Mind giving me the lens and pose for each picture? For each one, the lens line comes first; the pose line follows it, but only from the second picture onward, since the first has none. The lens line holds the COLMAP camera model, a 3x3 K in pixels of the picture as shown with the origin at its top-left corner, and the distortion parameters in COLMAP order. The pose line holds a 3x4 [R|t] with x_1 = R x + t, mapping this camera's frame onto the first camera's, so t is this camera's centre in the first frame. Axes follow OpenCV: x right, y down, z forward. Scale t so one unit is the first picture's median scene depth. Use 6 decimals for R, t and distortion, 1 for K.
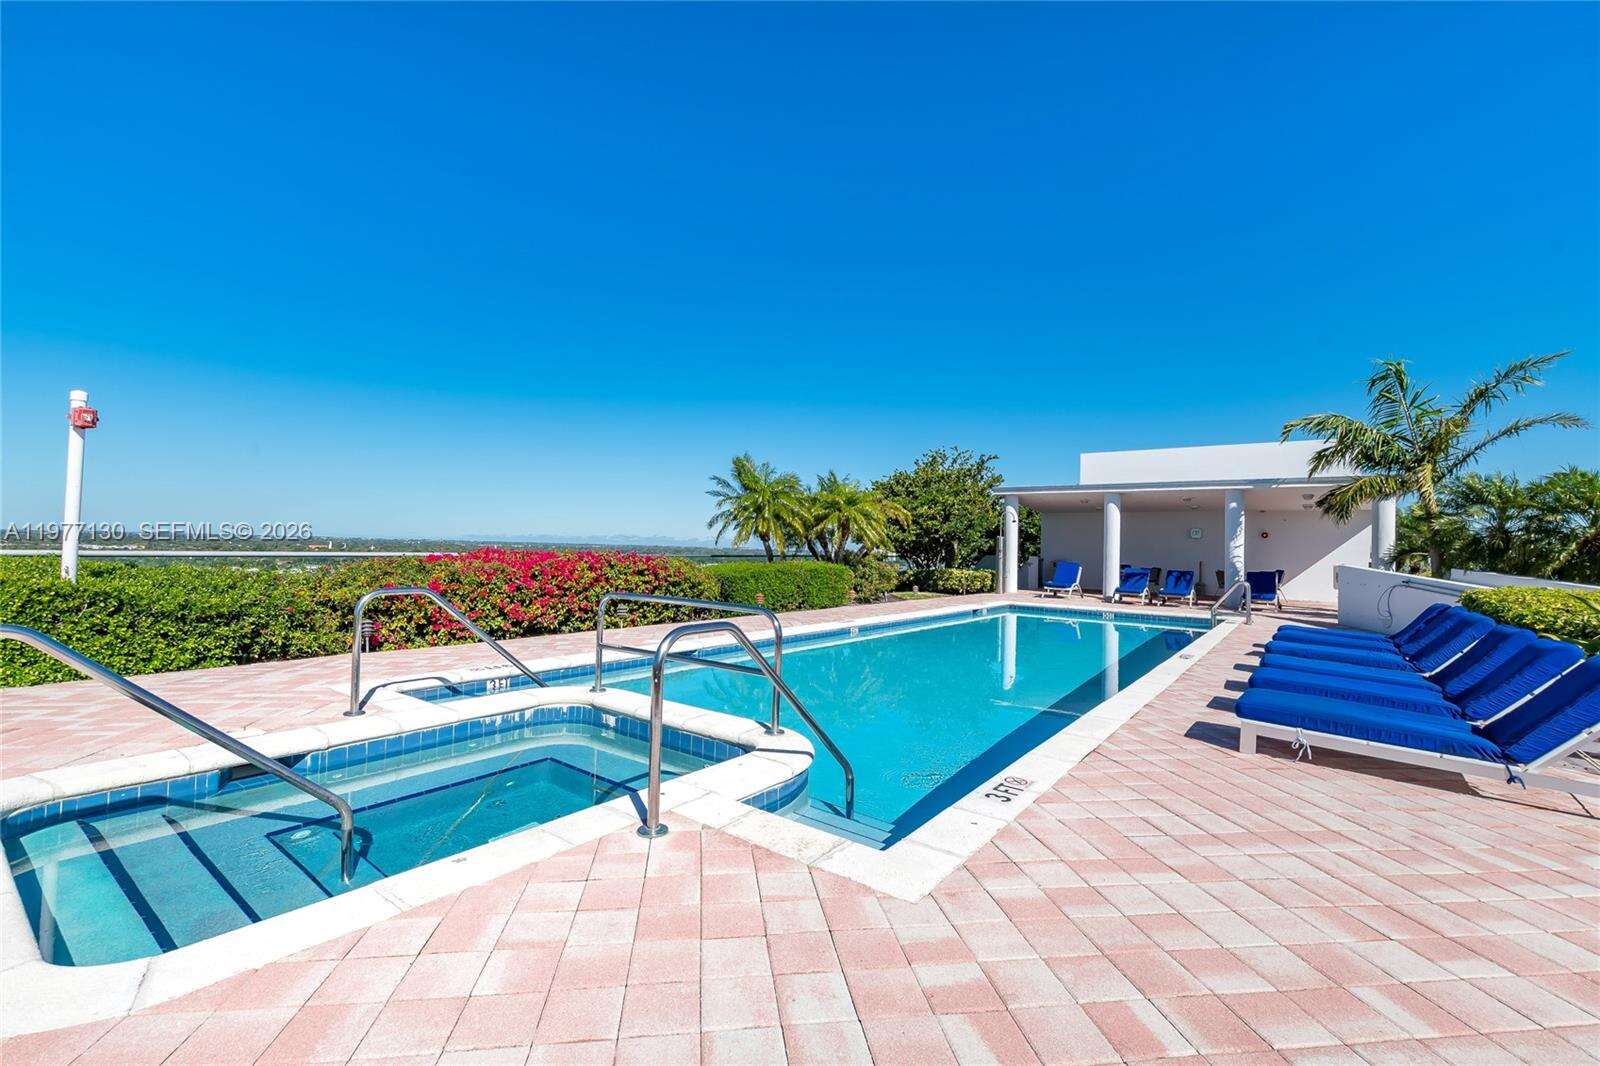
lens RADIAL K [[680.9, 0, 800.0], [0, 680.9, 533.0], [0, 0, 1]] dist [0.000287, -0.000040]
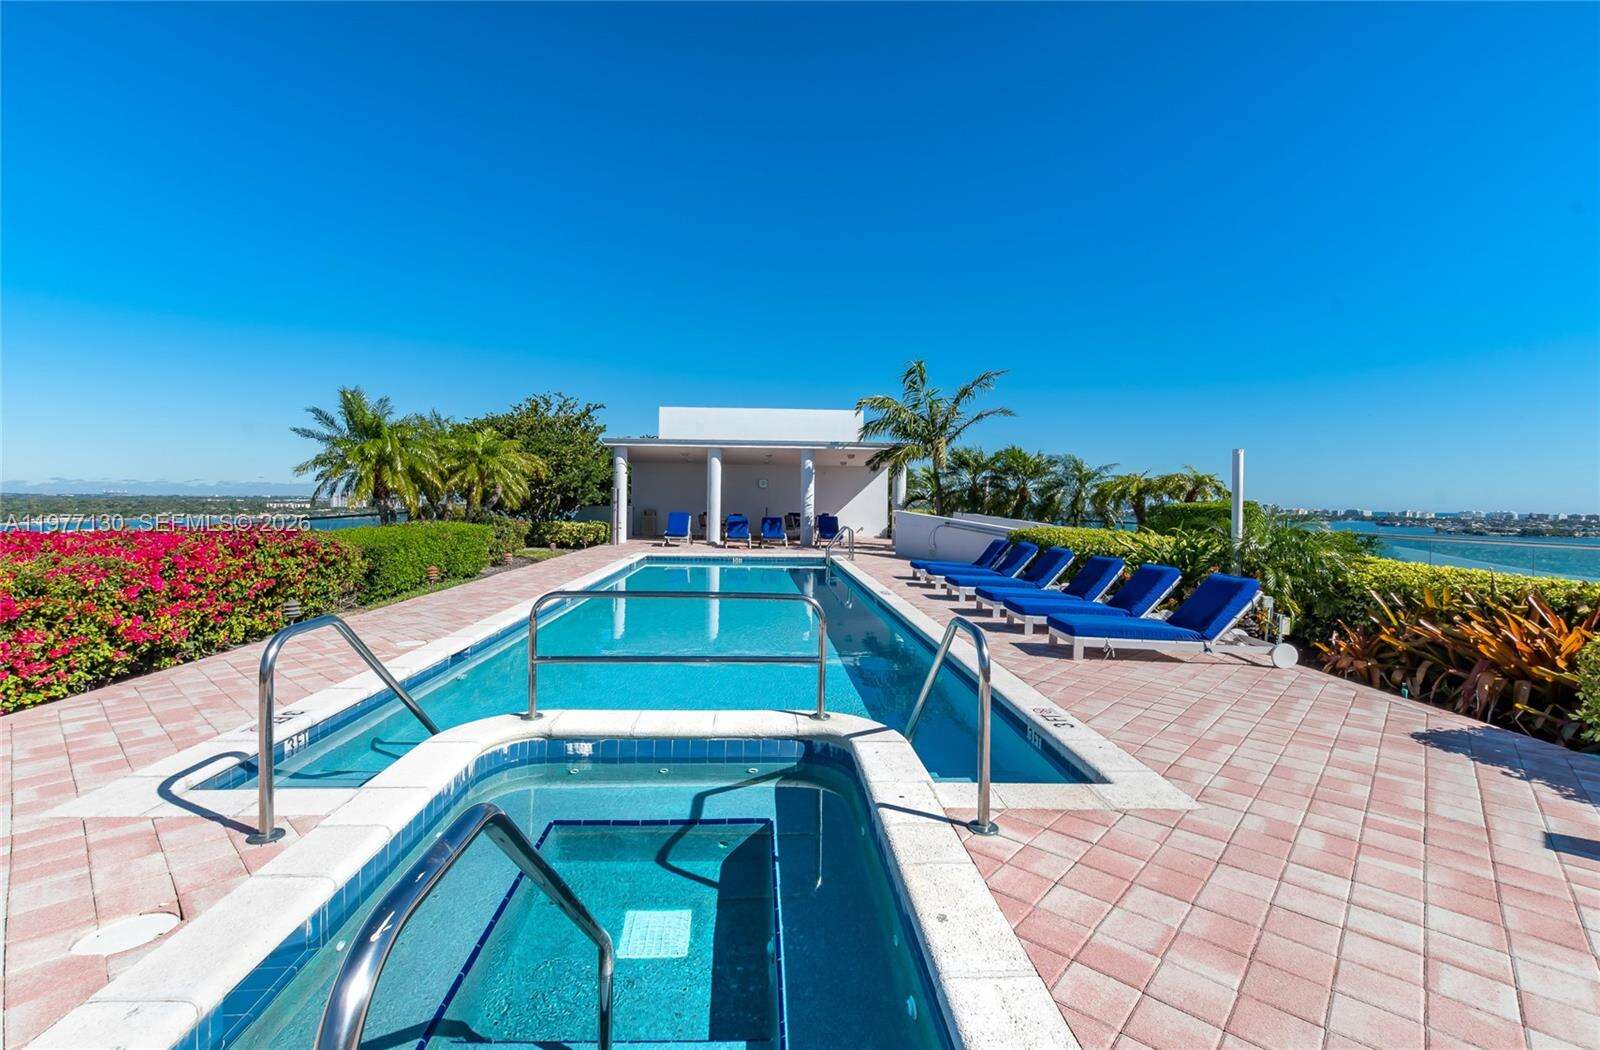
lens RADIAL K [[693.0, 0, 782.4], [0, 693.0, 491.6], [0, 0, 1]] dist [0.003300, 0.000005]
pose [[0.775678, -0.010281, 0.631045, -0.205872], [-0.004779, 0.999743, 0.022161, -0.017334], [-0.631111, -0.020206, 0.775429, 0.071648]]
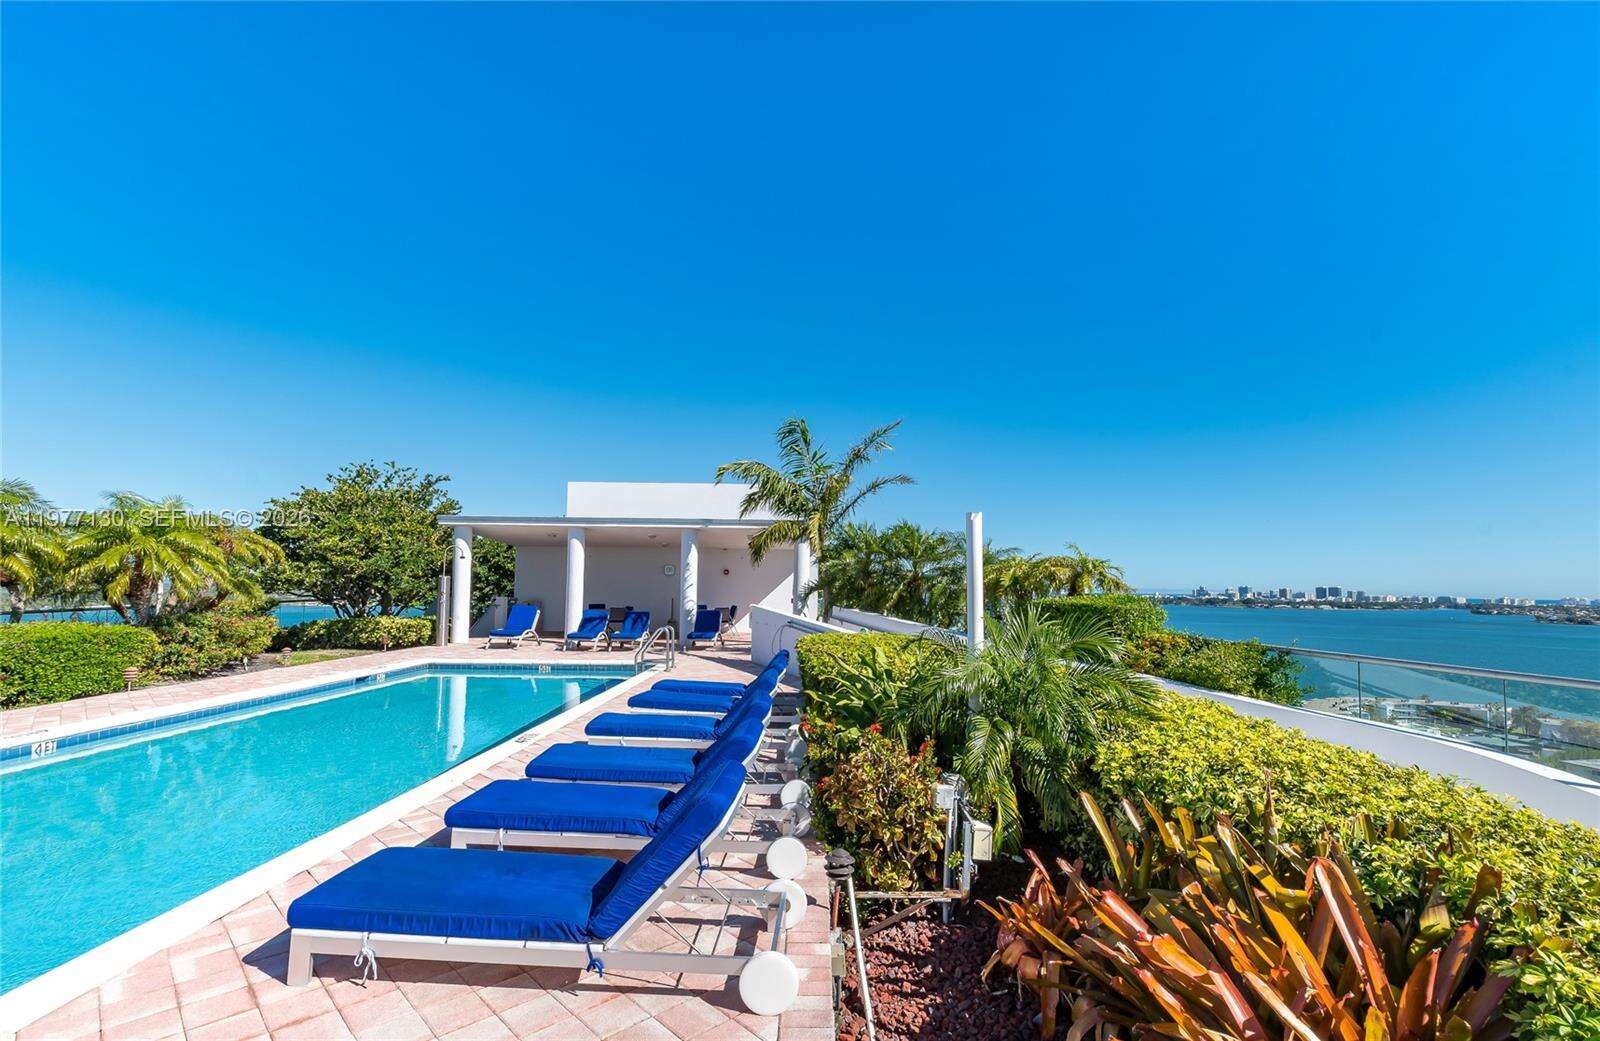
lens RADIAL K [[717.7, 0, 820.1], [0, 717.7, 547.5], [0, 0, 1]] dist [-0.000613, 0.000081]
pose [[0.795346, 0.014125, 0.605991, 0.172746], [-0.002732, 0.999802, -0.019719, -0.017108], [-0.606150, 0.014028, 0.795227, 0.050625]]
